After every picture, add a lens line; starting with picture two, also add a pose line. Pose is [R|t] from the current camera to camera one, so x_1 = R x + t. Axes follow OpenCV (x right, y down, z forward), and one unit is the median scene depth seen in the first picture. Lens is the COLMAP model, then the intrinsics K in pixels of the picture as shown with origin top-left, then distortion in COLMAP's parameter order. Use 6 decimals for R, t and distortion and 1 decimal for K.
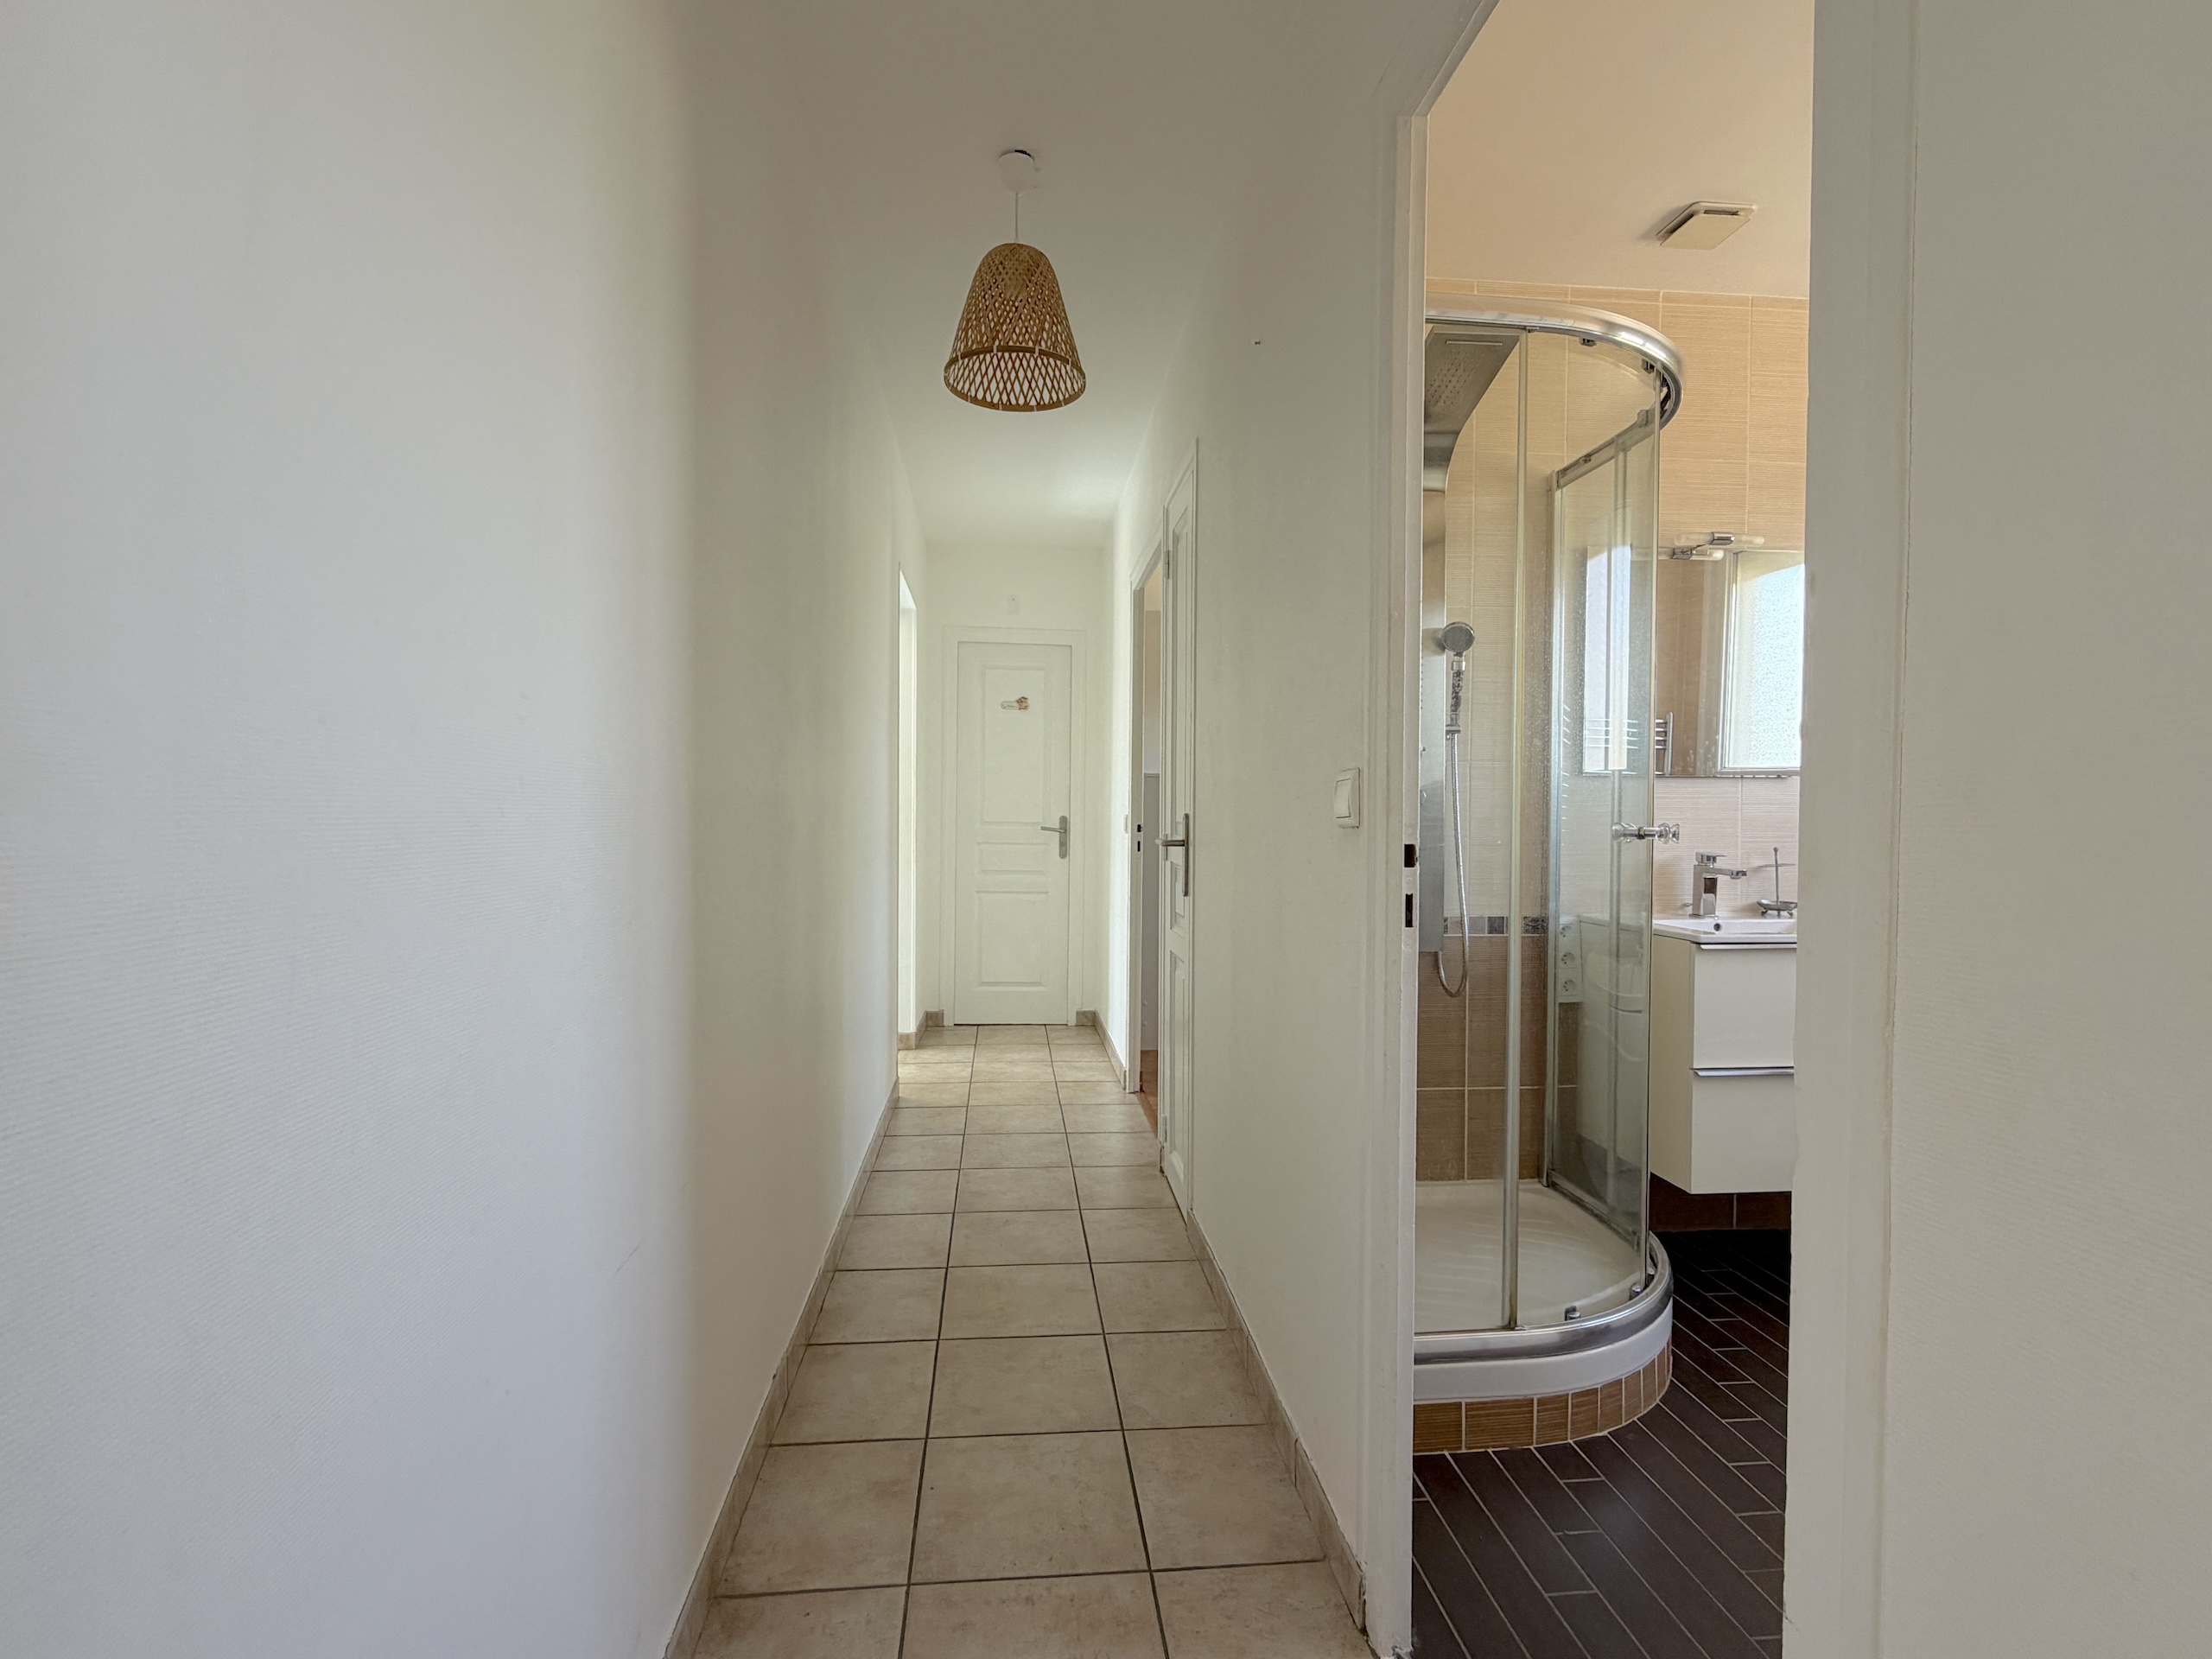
lens RADIAL K [[1032.0, 0, 1110.5], [0, 1032.0, 833.8], [0, 0, 1]] dist [-0.000669, 0.001810]
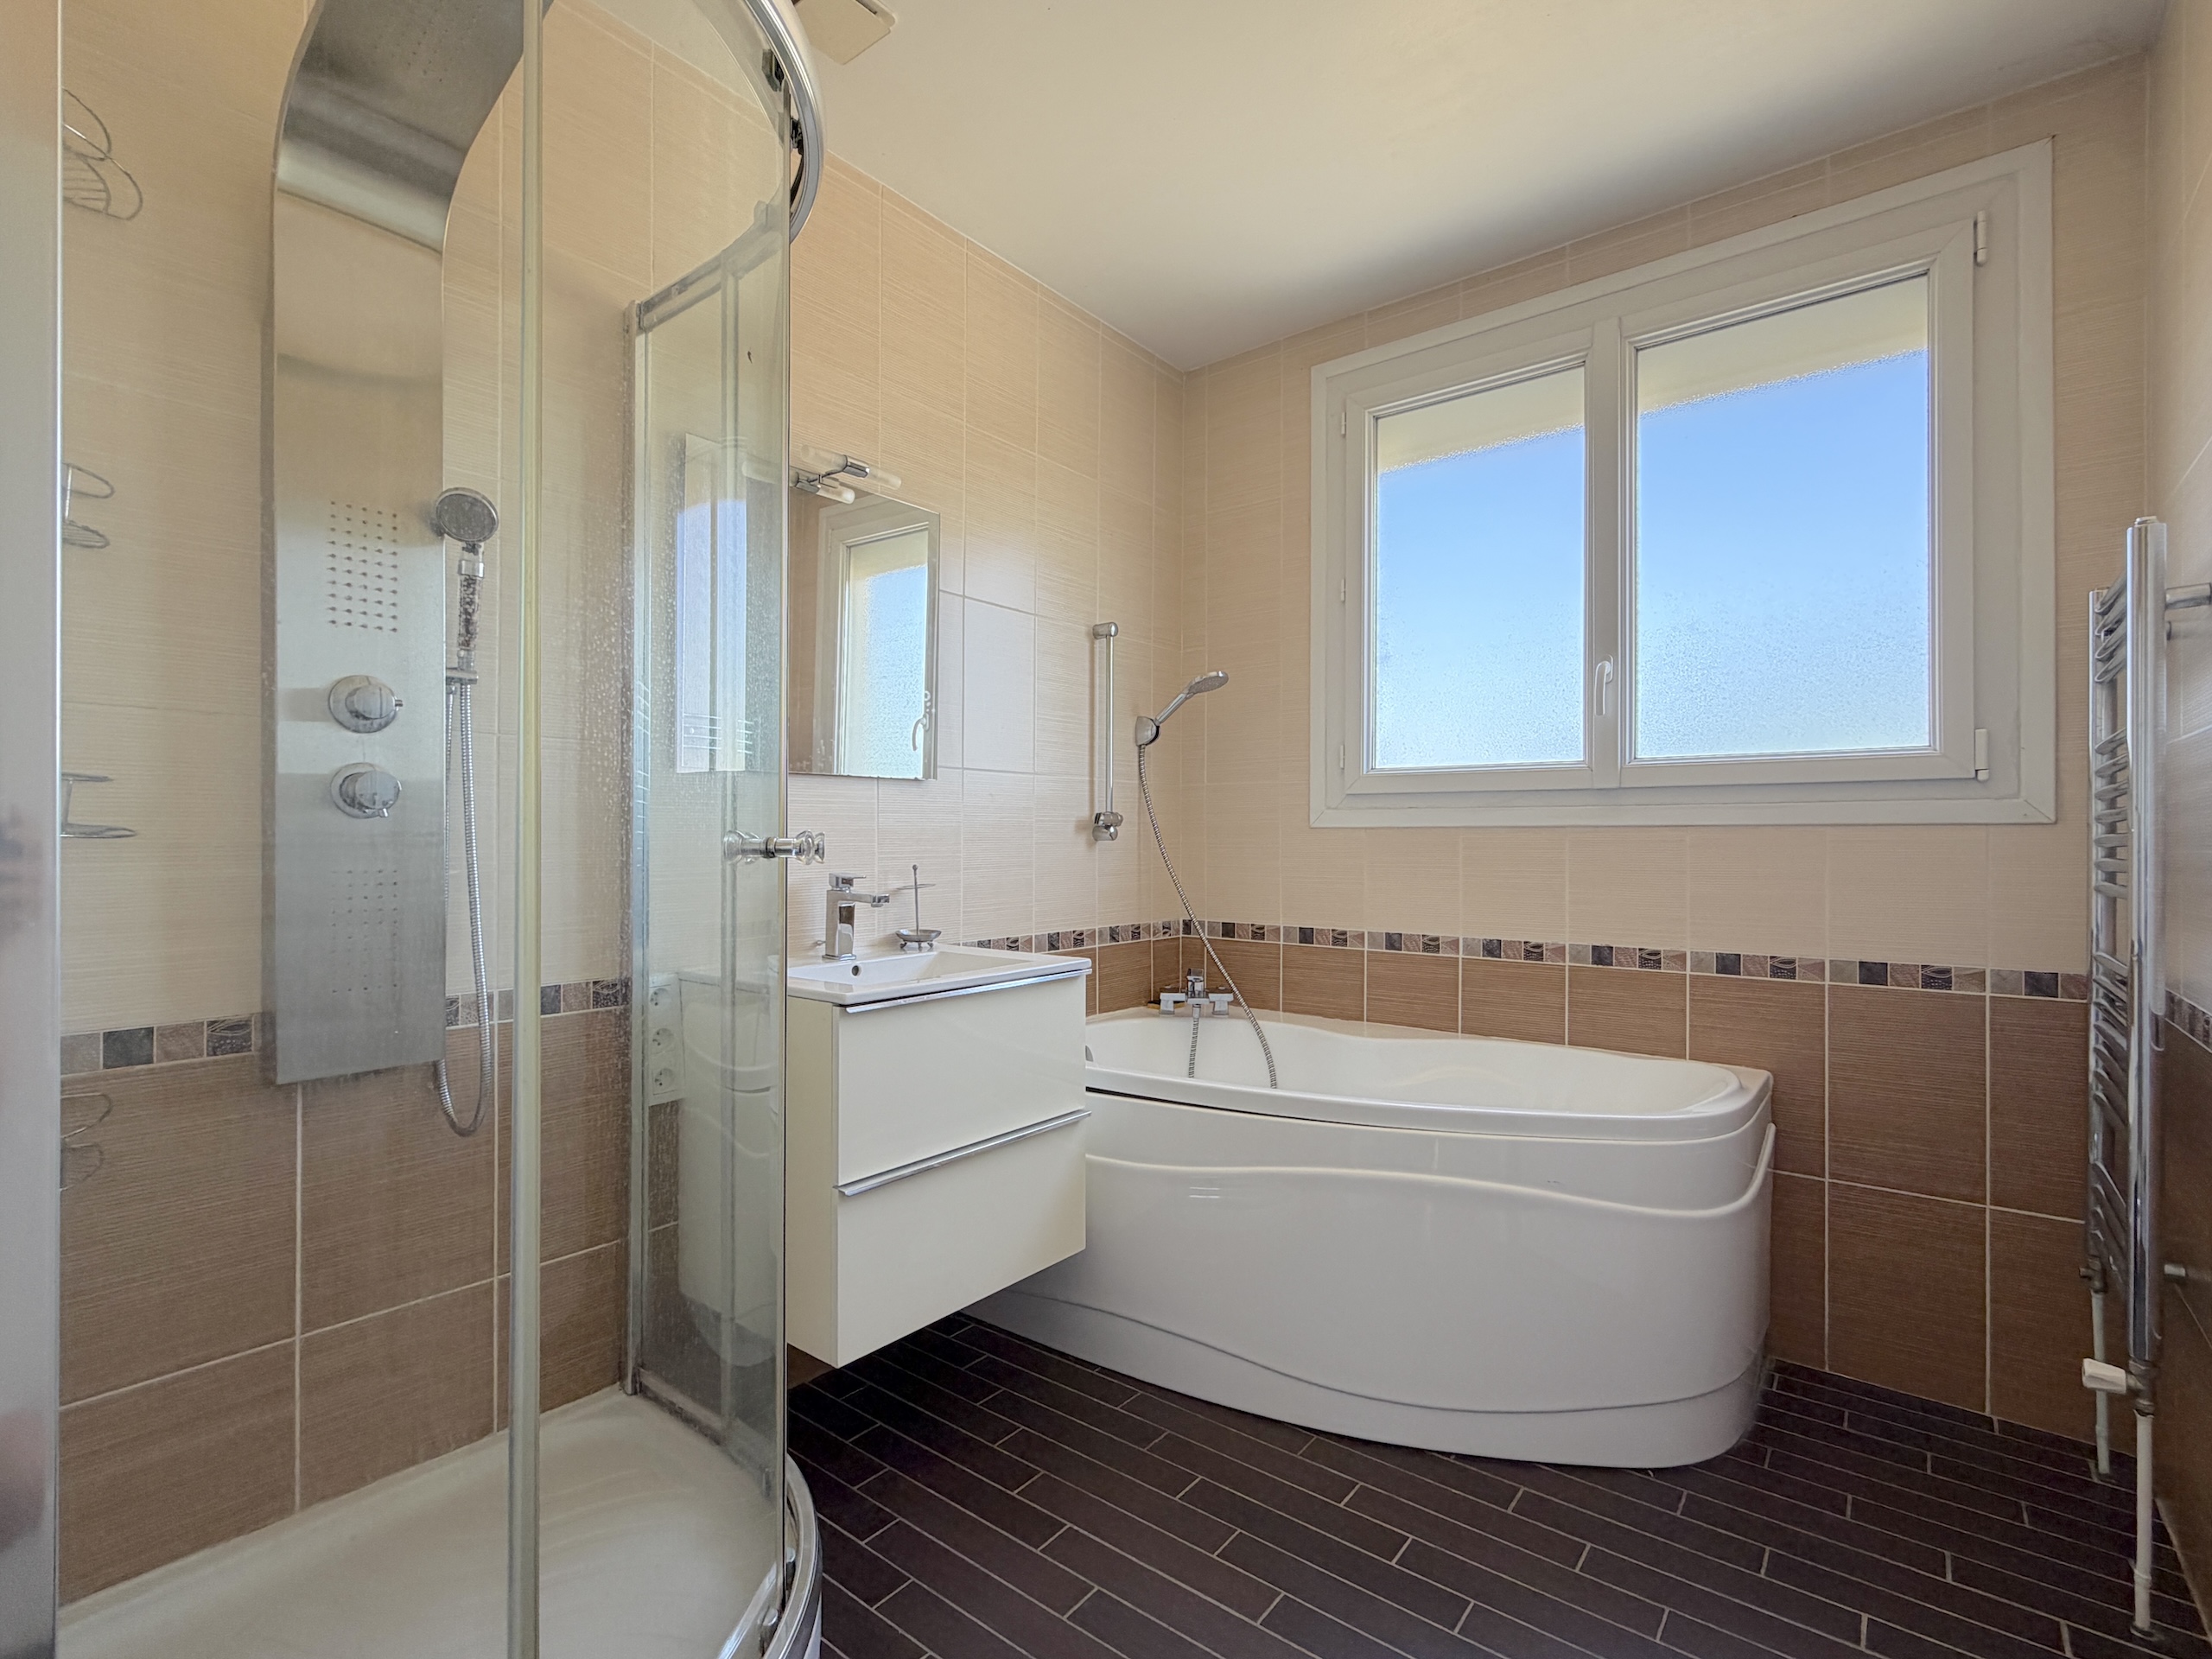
lens RADIAL K [[1032.0, 0, 1108.5], [0, 1032.0, 837.1], [0, 0, 1]] dist [-0.000669, 0.001810]
pose [[0.690401, -0.002120, 0.723424, 0.160647], [0.013351, 0.999863, -0.009811, 0.001107], [-0.723304, 0.016432, 0.690334, 0.329248]]
